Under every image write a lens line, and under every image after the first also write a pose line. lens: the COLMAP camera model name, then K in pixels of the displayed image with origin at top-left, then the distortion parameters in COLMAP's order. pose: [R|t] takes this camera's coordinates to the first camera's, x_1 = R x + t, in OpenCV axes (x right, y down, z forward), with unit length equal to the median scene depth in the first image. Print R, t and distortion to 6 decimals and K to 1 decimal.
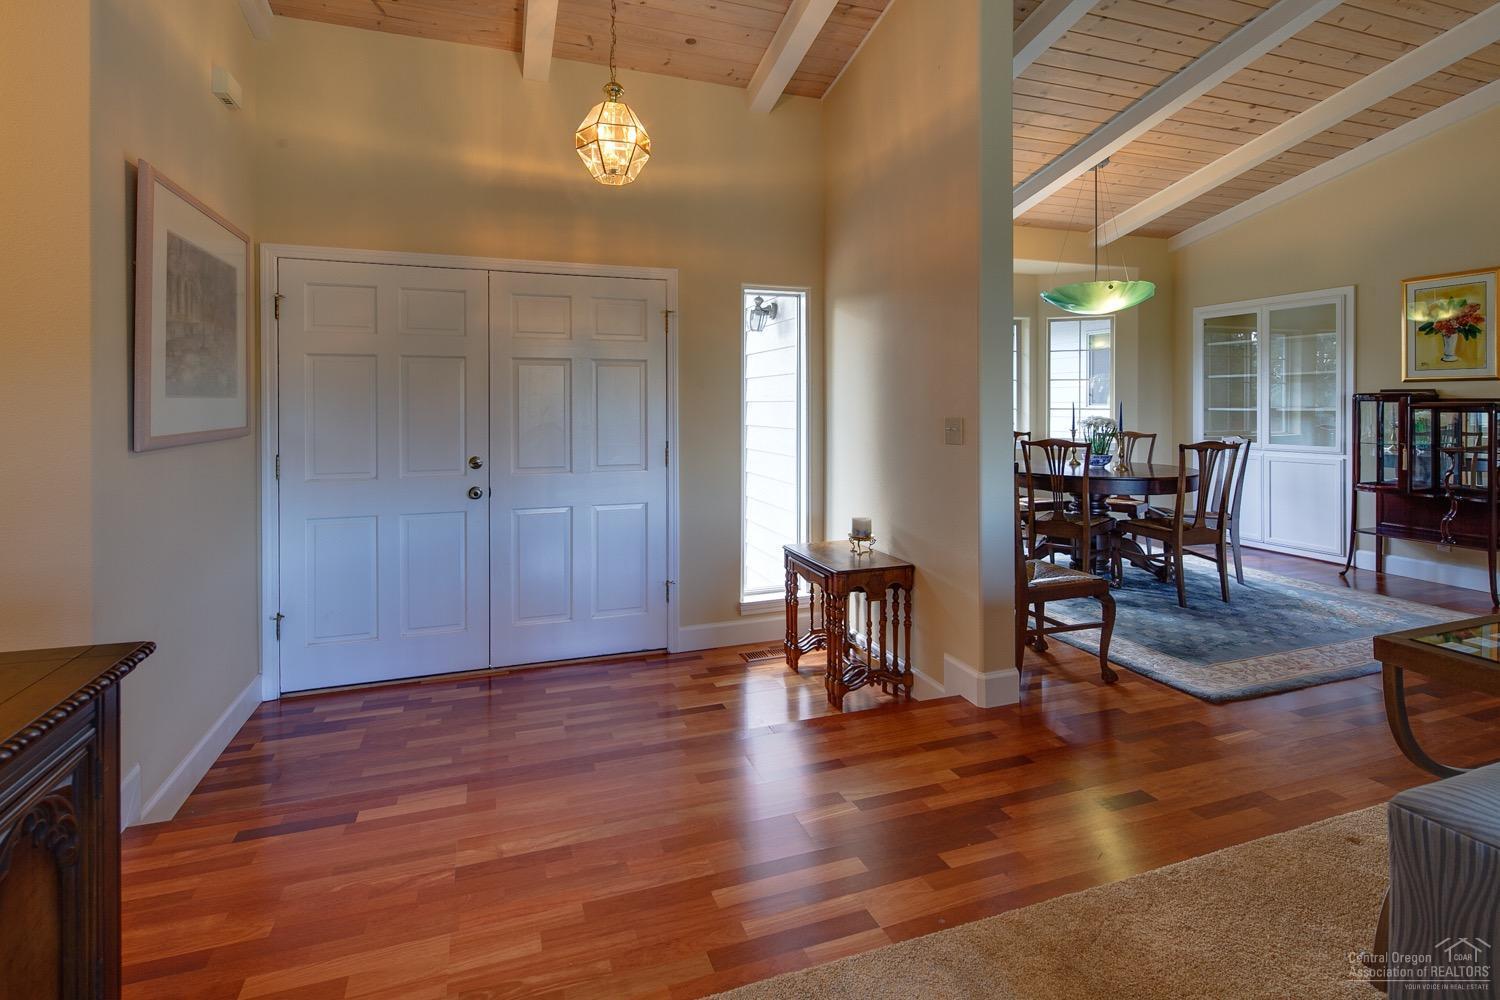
lens RADIAL K [[729.4, 0, 742.8], [0, 729.4, 411.0], [0, 0, 1]] dist [0.000137, -0.000378]
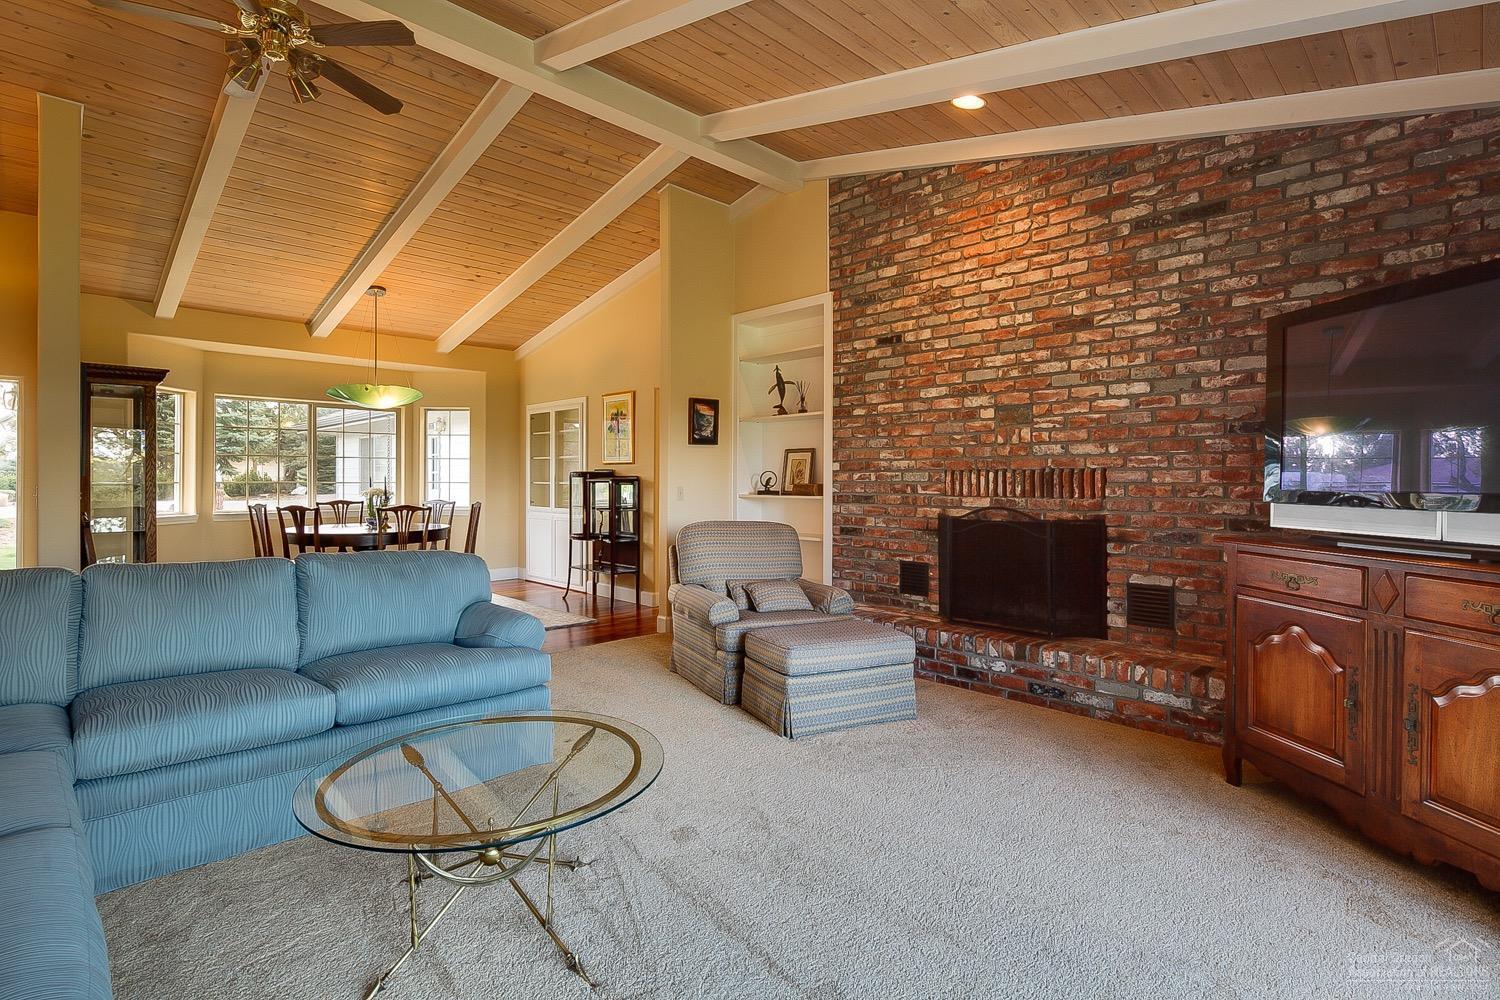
lens RADIAL K [[726.6, 0, 744.2], [0, 726.6, 479.3], [0, 0, 1]] dist [-0.000158, -0.000604]
pose [[0.905977, 0.004597, 0.423303, 0.561605], [-0.001257, 0.999966, -0.008169, 0.002268], [-0.423326, 0.006869, 0.905951, -0.458543]]
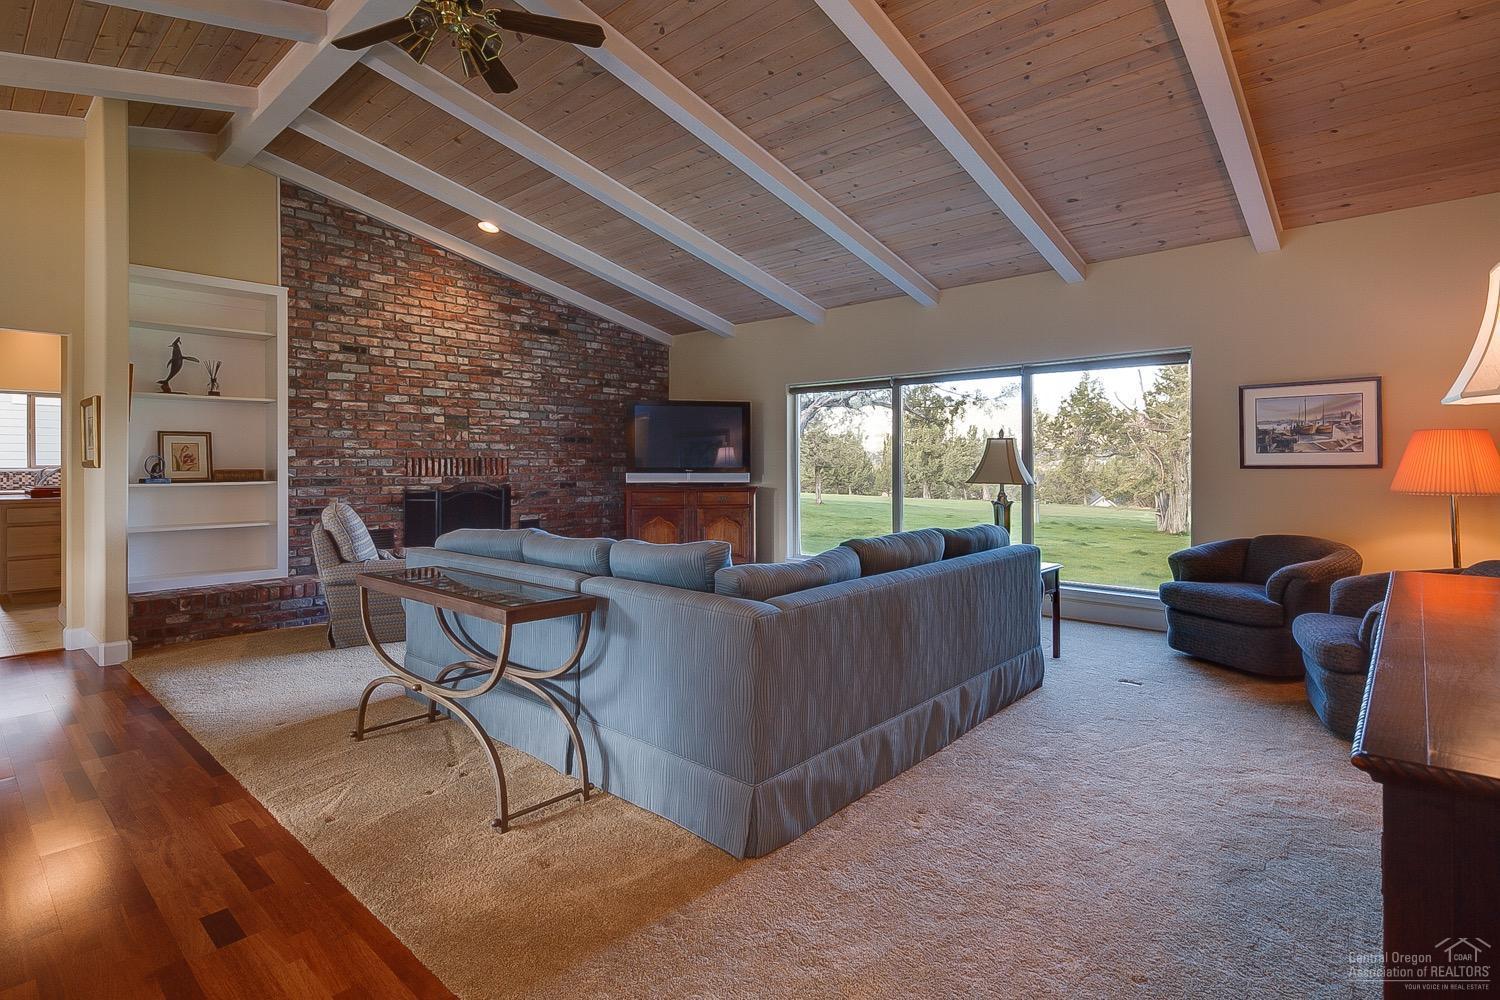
lens RADIAL K [[732.7, 0, 744.9], [0, 732.7, 466.7], [0, 0, 1]] dist [0.000739, -0.000404]
pose [[-0.480573, -0.000045, 0.876955, -0.251497], [0.010521, 0.999928, 0.005817, -0.003309], [-0.876892, 0.012022, -0.480538, 0.420391]]
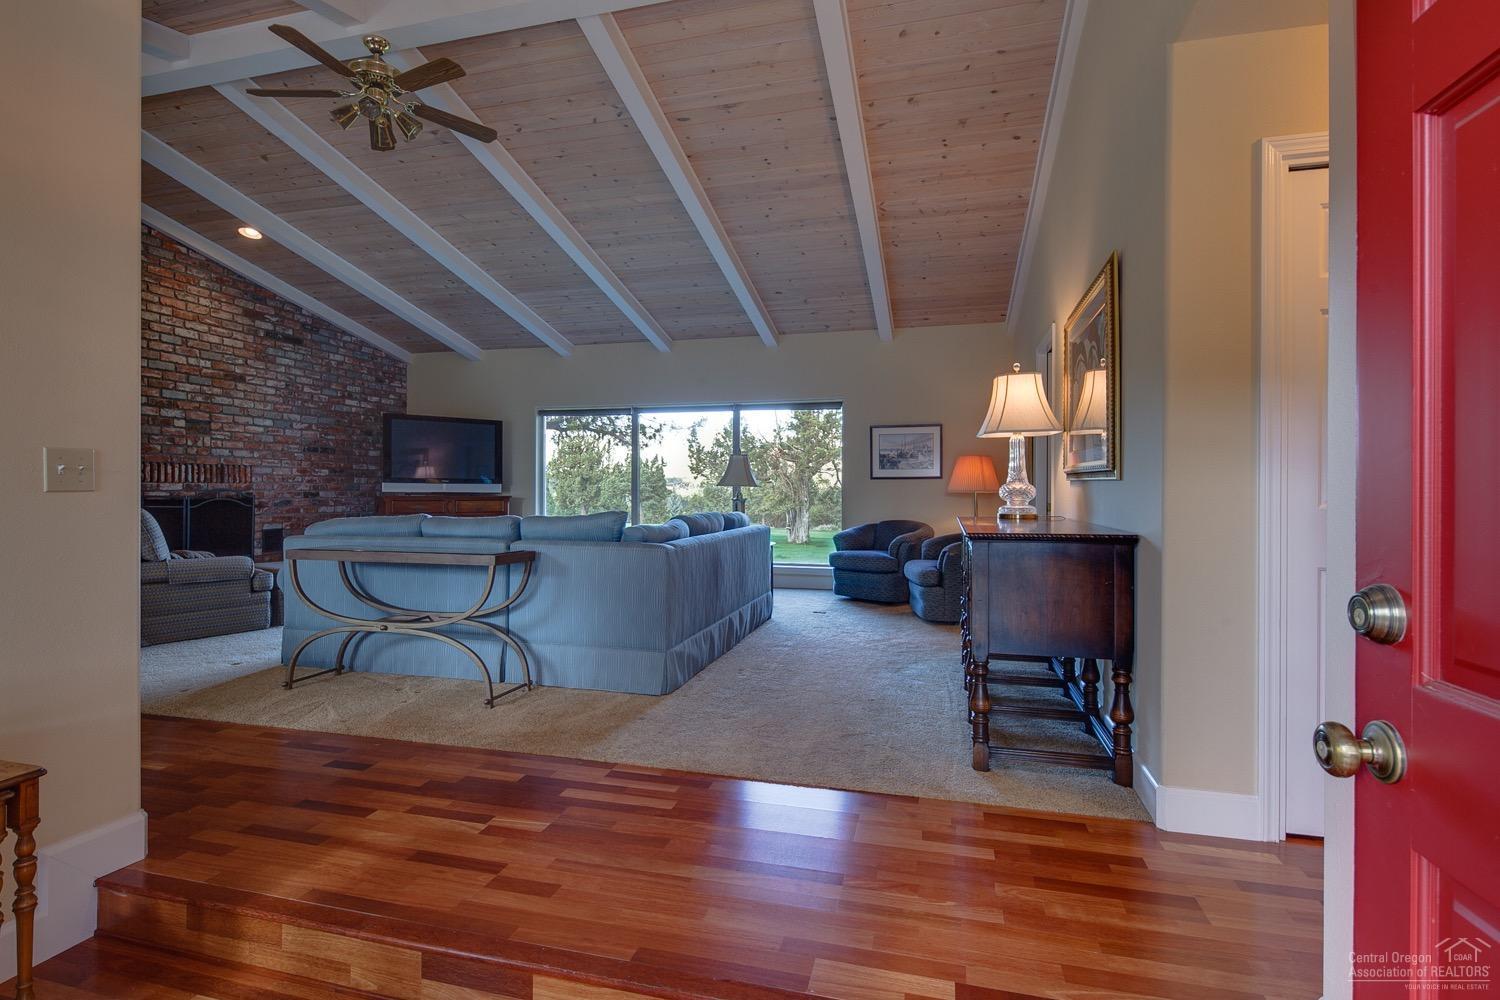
lens RADIAL K [[728.7, 0, 746.5], [0, 728.7, 493.1], [0, 0, 1]] dist [-0.002525, -0.000932]
pose [[-0.828251, -0.001536, 0.560355, -0.346503], [0.003875, 0.999957, 0.008468, 0.028656], [-0.560343, 0.009185, -0.828209, 0.777798]]
